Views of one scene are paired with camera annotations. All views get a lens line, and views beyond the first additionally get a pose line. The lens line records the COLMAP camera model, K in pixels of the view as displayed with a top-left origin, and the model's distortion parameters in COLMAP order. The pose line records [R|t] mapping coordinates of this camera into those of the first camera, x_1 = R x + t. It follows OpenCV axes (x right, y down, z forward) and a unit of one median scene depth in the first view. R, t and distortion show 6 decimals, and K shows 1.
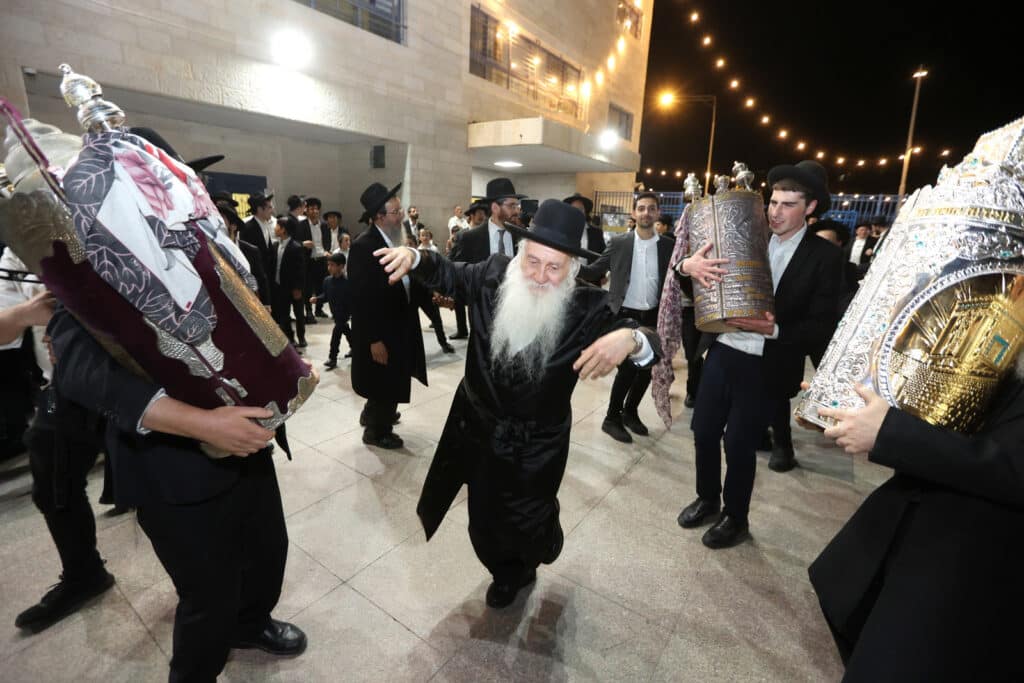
lens RADIAL K [[468.1, 0, 506.9], [0, 468.1, 343.7], [0, 0, 1]] dist [-0.032125, 0.011547]
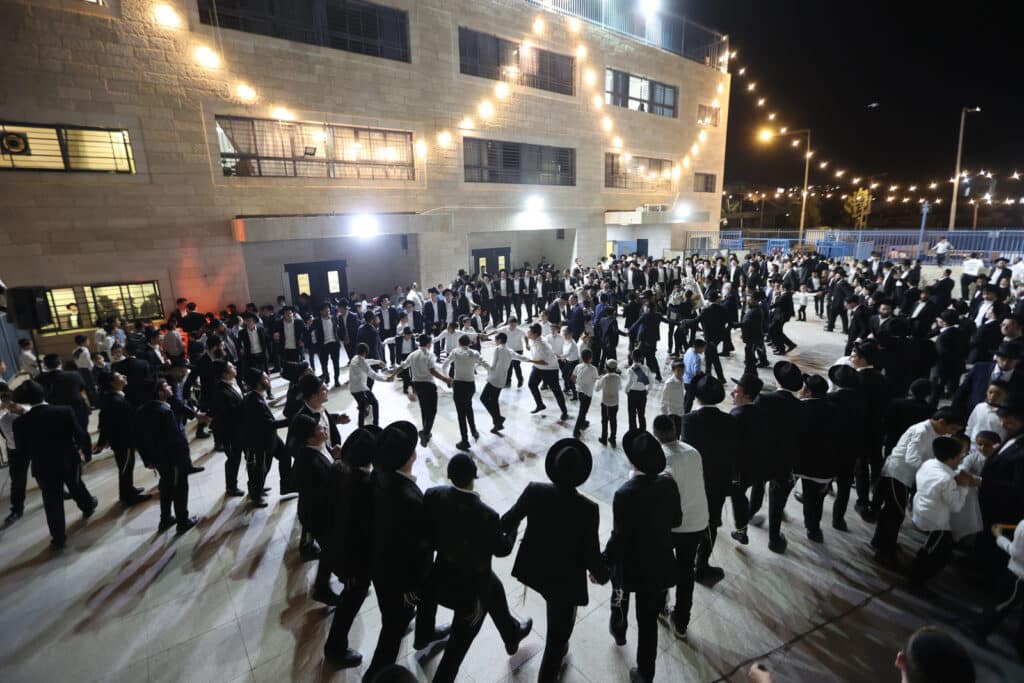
lens RADIAL K [[468.1, 0, 506.9], [0, 468.1, 343.7], [0, 0, 1]] dist [-0.032125, 0.011547]
pose [[0.962293, -0.005179, -0.271967, 0.039512], [0.000435, 0.999847, -0.017501, 0.083579], [0.272016, 0.016723, 0.962147, -0.726279]]
